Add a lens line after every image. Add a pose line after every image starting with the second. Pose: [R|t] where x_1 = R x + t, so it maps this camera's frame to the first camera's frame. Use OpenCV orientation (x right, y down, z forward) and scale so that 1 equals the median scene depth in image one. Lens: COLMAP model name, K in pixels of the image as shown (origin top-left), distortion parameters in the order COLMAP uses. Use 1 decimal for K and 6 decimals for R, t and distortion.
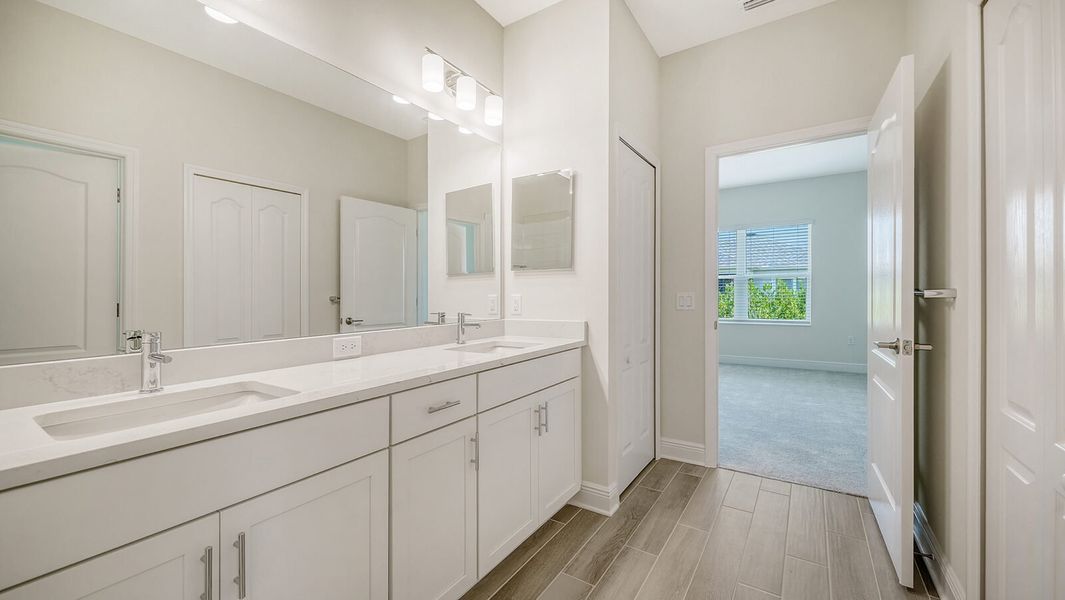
lens RADIAL K [[405.1, 0, 532.5], [0, 405.1, 300.0], [0, 0, 1]] dist [-0.002966, -0.000617]
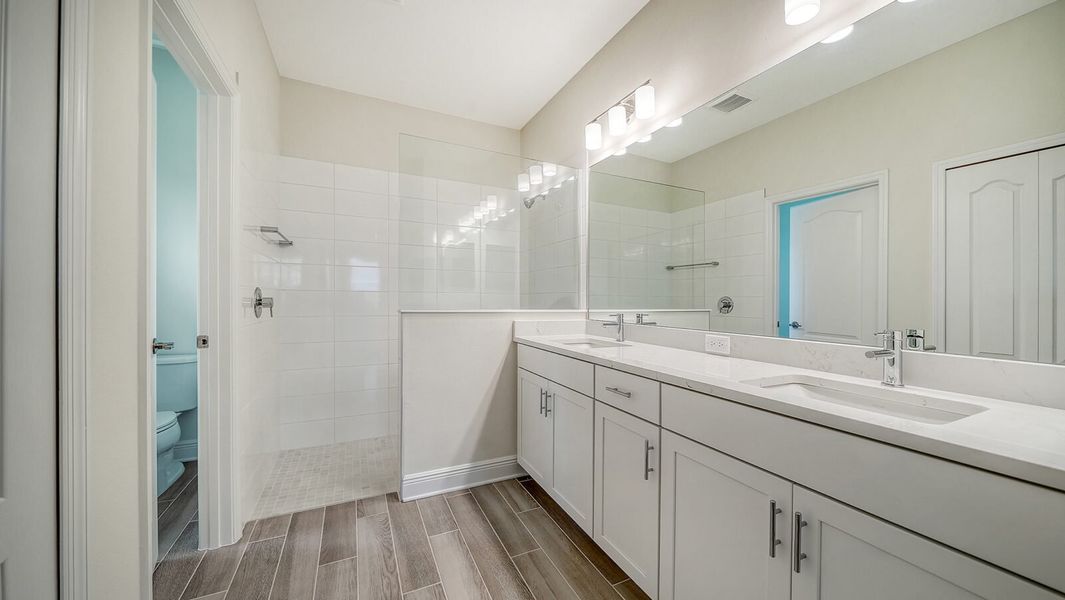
lens RADIAL K [[378.7, 0, 534.8], [0, 378.7, 286.8], [0, 0, 1]] dist [-0.000774, -0.000271]
pose [[-0.500023, -0.021412, -0.865747, 0.697362], [-0.018382, 0.999731, -0.014109, -0.018232], [0.865817, 0.008859, -0.500282, 1.080988]]
